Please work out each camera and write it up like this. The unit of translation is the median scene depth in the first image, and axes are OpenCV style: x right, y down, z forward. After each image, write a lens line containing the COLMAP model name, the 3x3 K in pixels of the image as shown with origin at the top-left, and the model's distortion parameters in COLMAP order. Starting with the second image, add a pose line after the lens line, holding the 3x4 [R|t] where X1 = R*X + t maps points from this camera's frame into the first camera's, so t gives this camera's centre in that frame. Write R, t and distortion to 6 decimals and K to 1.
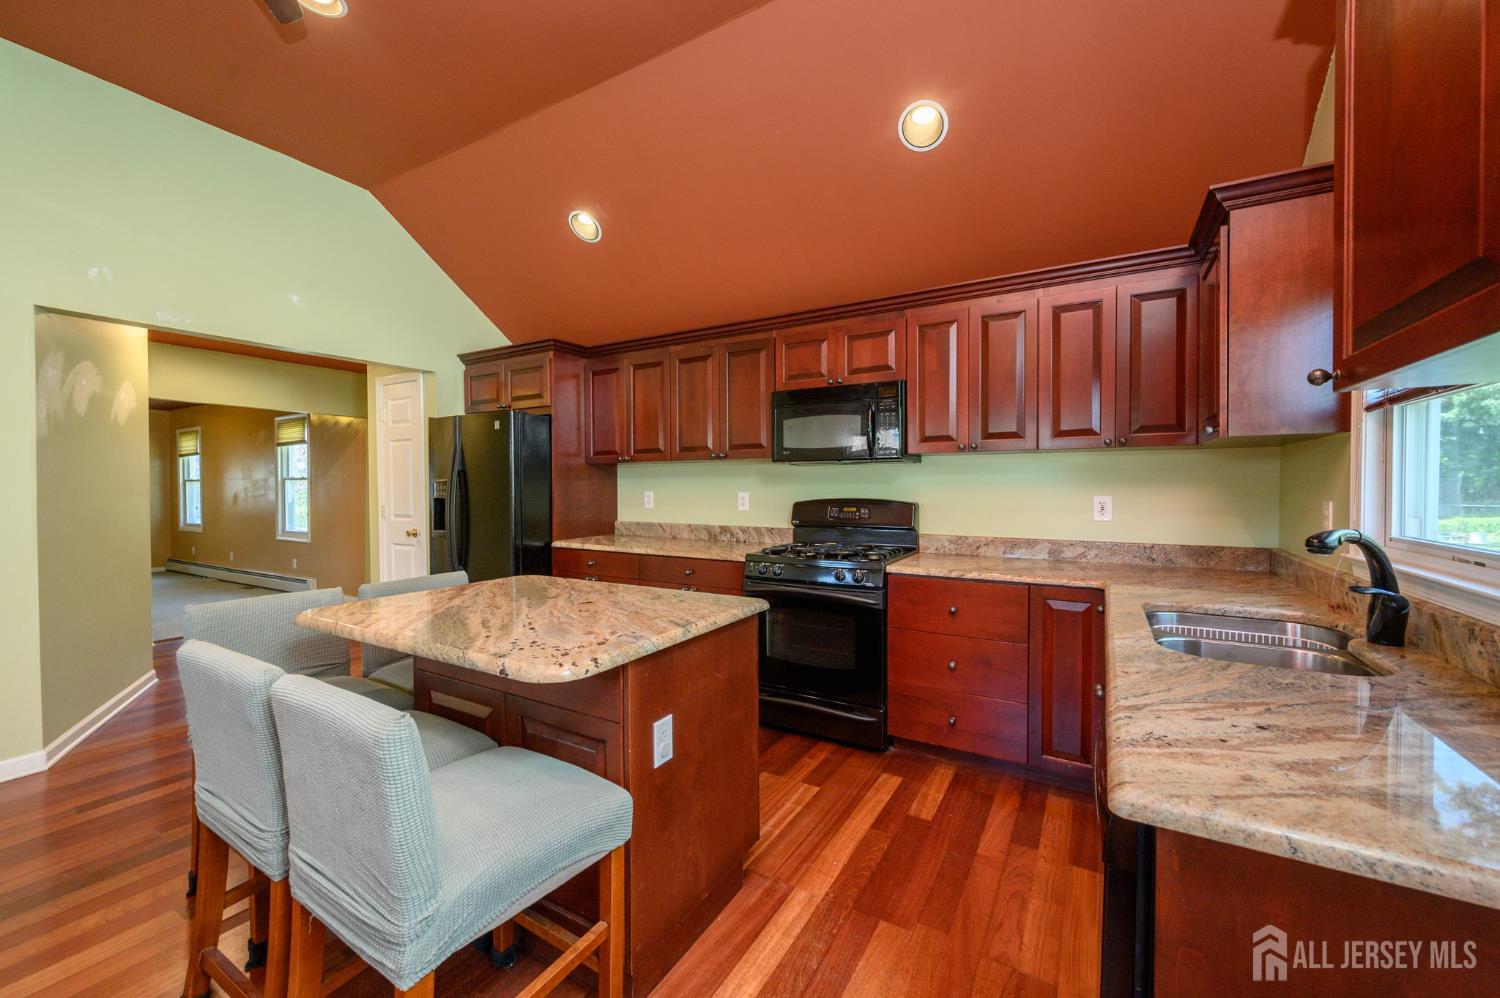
lens RADIAL K [[592.2, 0, 747.8], [0, 592.2, 490.2], [0, 0, 1]] dist [0.016426, -0.002198]
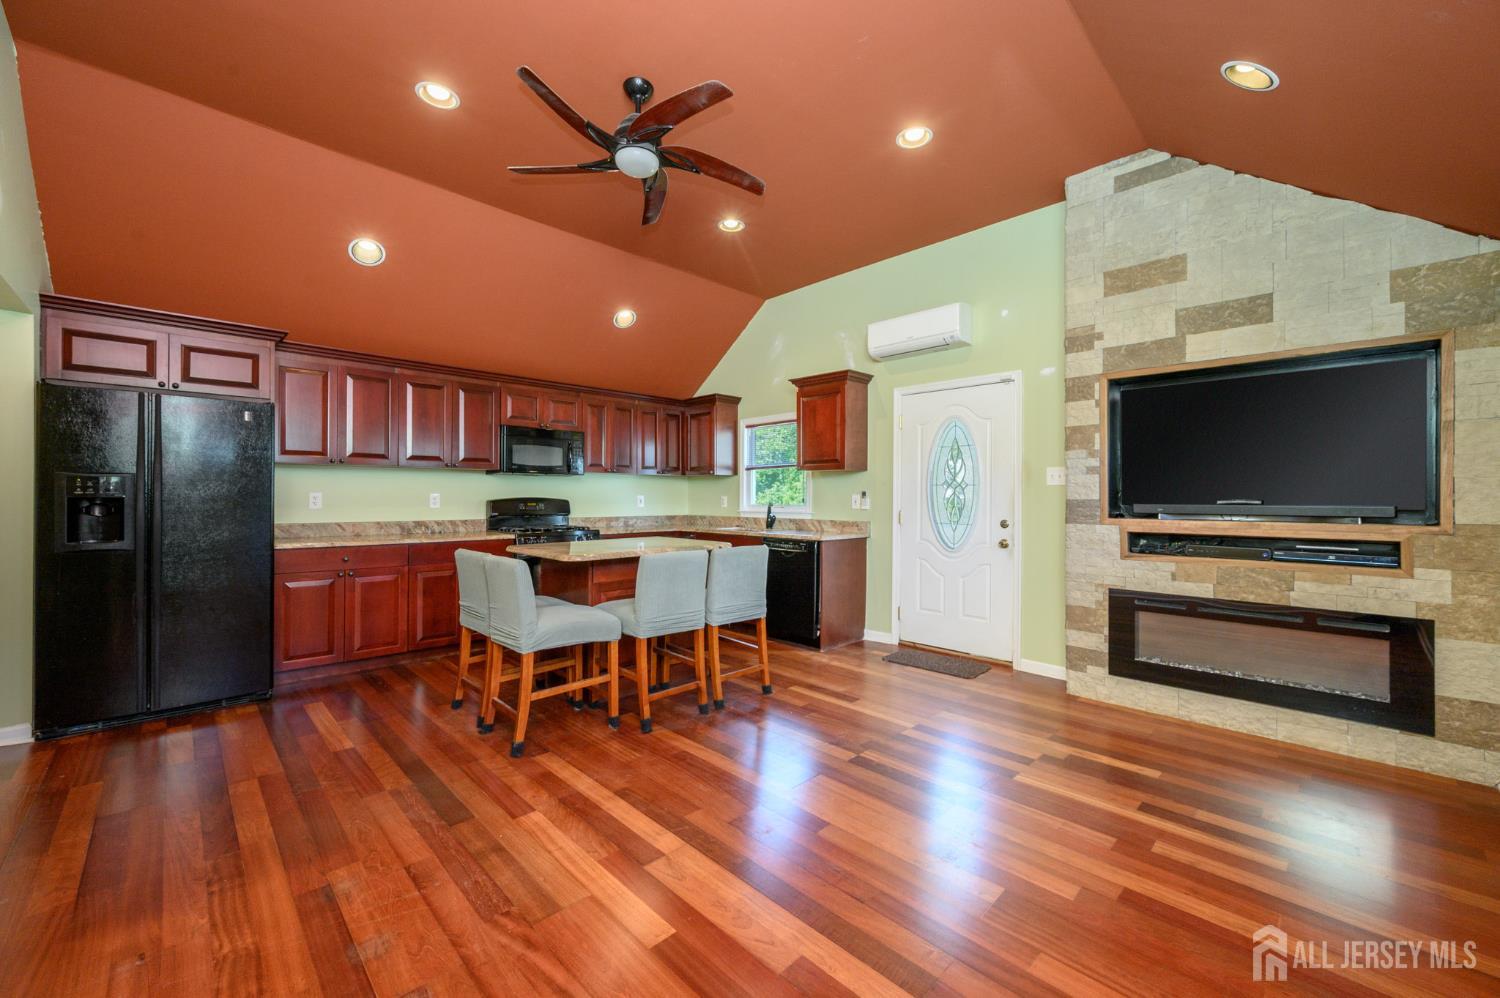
lens RADIAL K [[592.2, 0, 751.8], [0, 592.2, 499.5], [0, 0, 1]] dist [0.016426, -0.002198]
pose [[0.259437, 0.003731, 0.965753, -1.096620], [0.013047, 0.999888, -0.007368, 0.035325], [-0.965672, 0.014511, 0.259360, 0.017785]]
